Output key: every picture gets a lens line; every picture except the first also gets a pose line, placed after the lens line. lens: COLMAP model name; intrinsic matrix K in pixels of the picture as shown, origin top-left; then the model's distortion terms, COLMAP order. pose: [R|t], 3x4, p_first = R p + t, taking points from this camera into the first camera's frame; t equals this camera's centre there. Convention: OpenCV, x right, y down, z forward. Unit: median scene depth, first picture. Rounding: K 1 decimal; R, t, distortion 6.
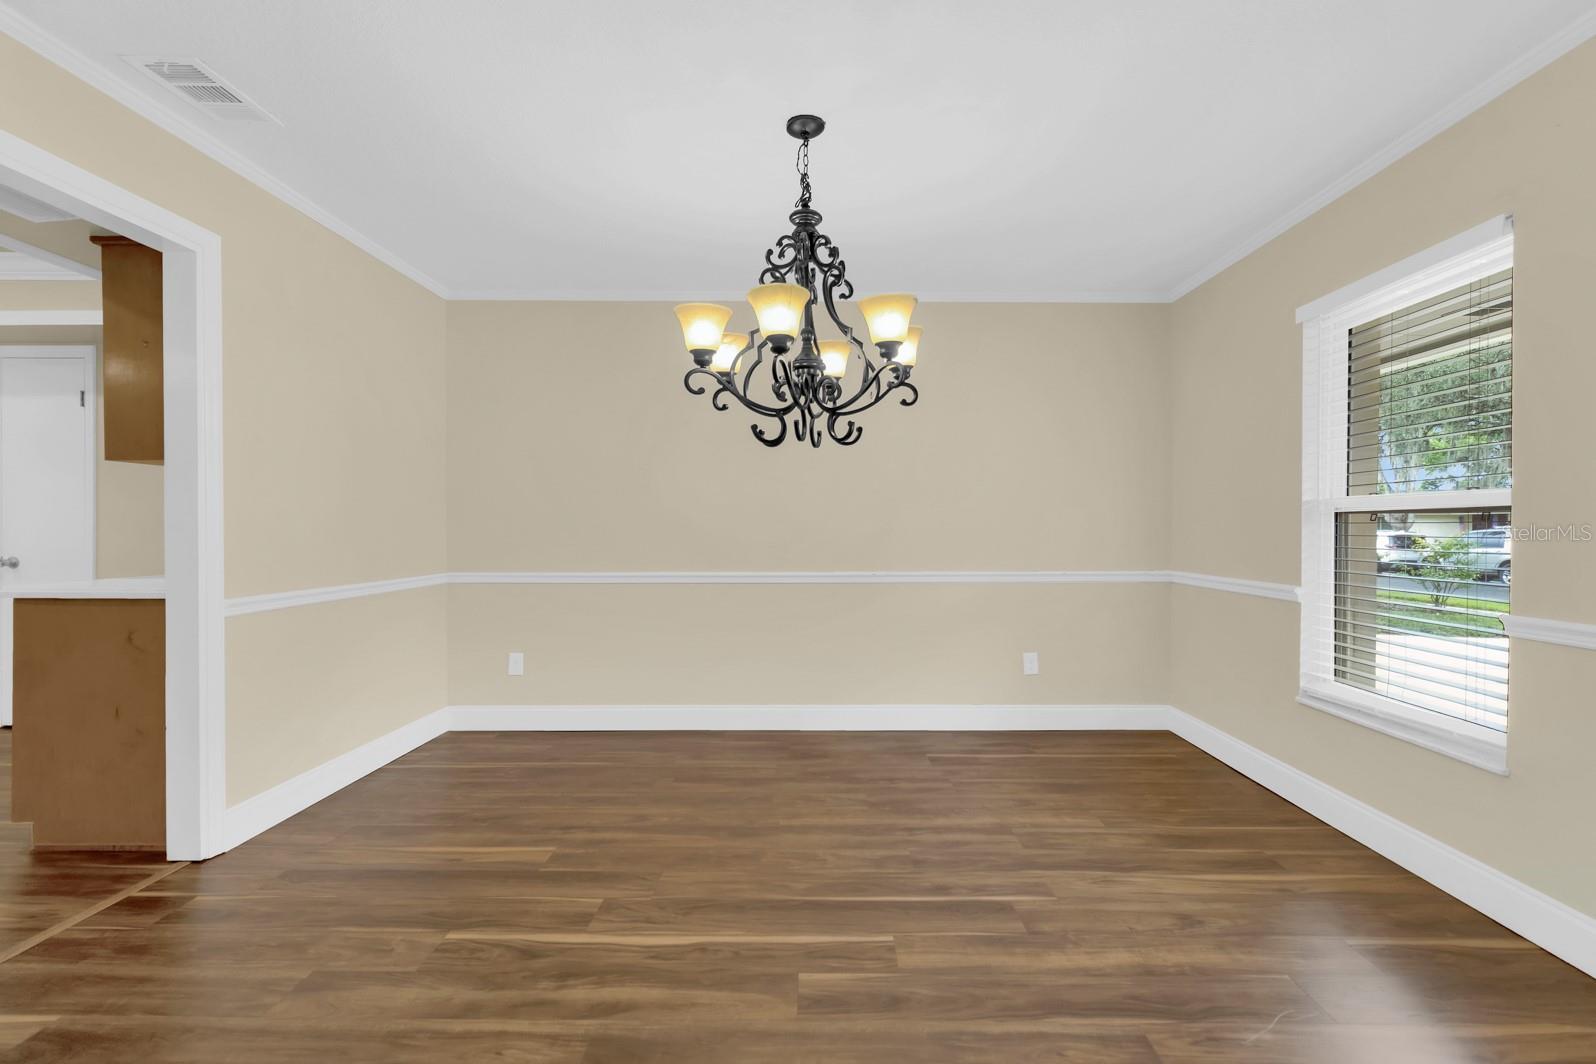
lens RADIAL K [[733.8, 0, 788.6], [0, 733.8, 541.6], [0, 0, 1]] dist [0.001473, 0.000233]
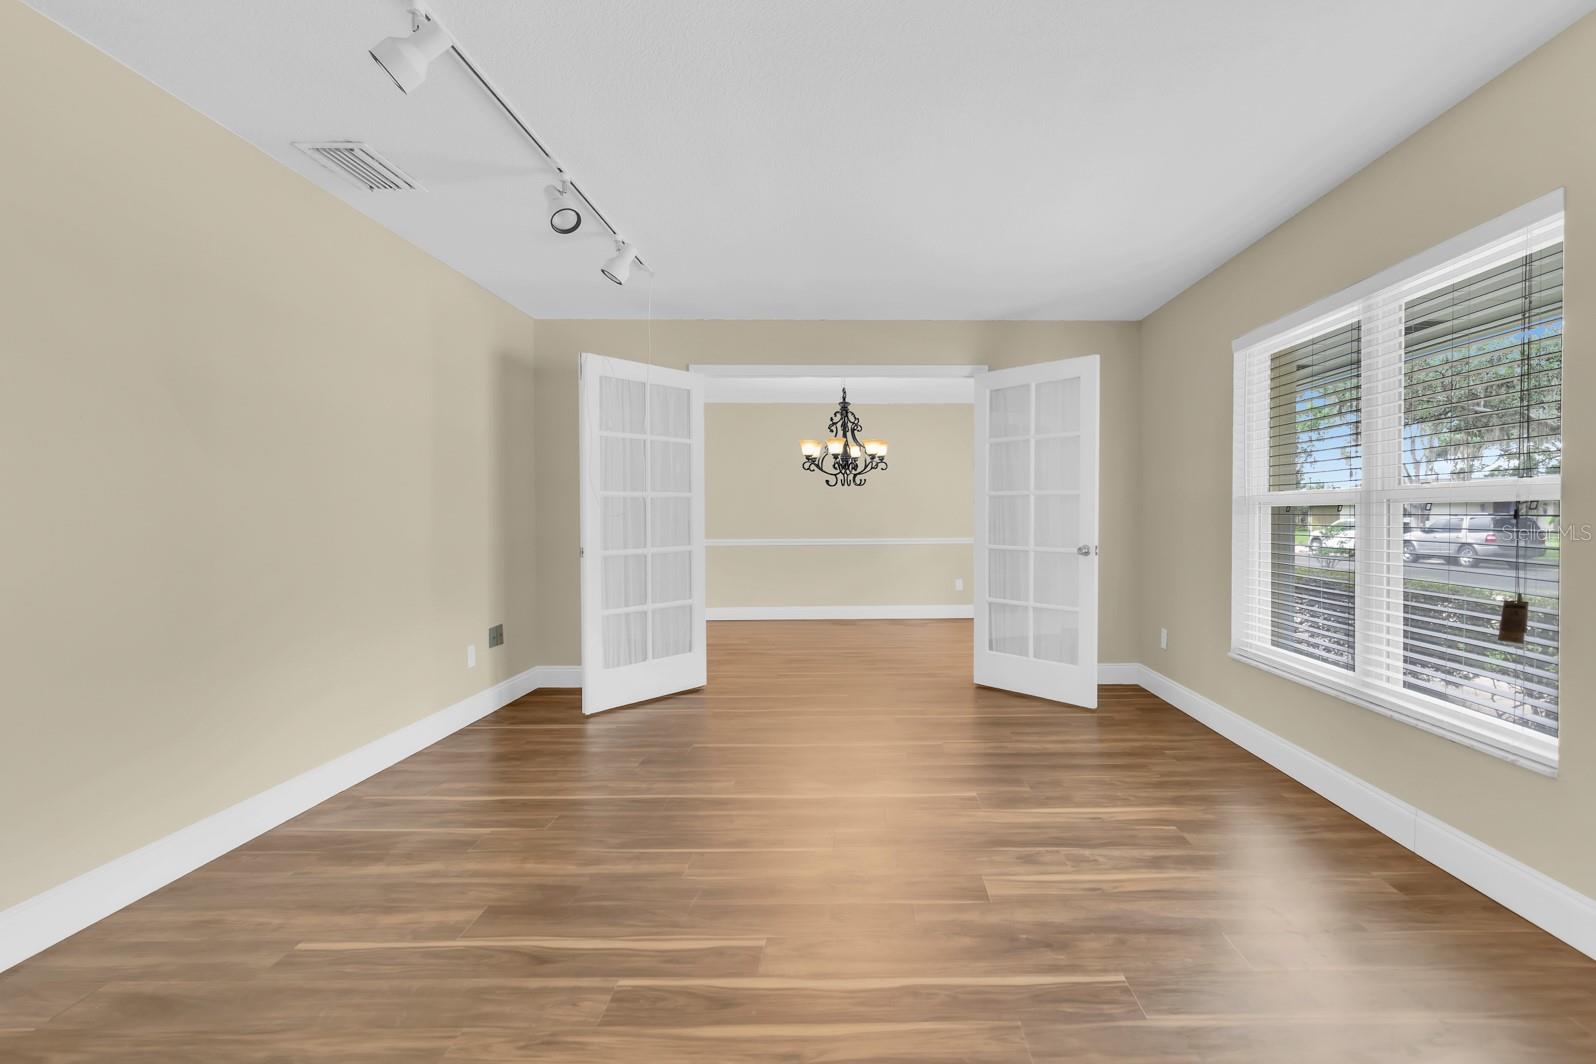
lens RADIAL K [[741.1, 0, 808.7], [0, 741.1, 524.7], [0, 0, 1]] dist [-0.000258, 0.000250]
pose [[0.999972, 0.003503, -0.006540, -0.014246], [-0.003576, 0.999931, -0.011181, 0.005903], [0.006500, 0.011204, 0.999916, -0.273727]]
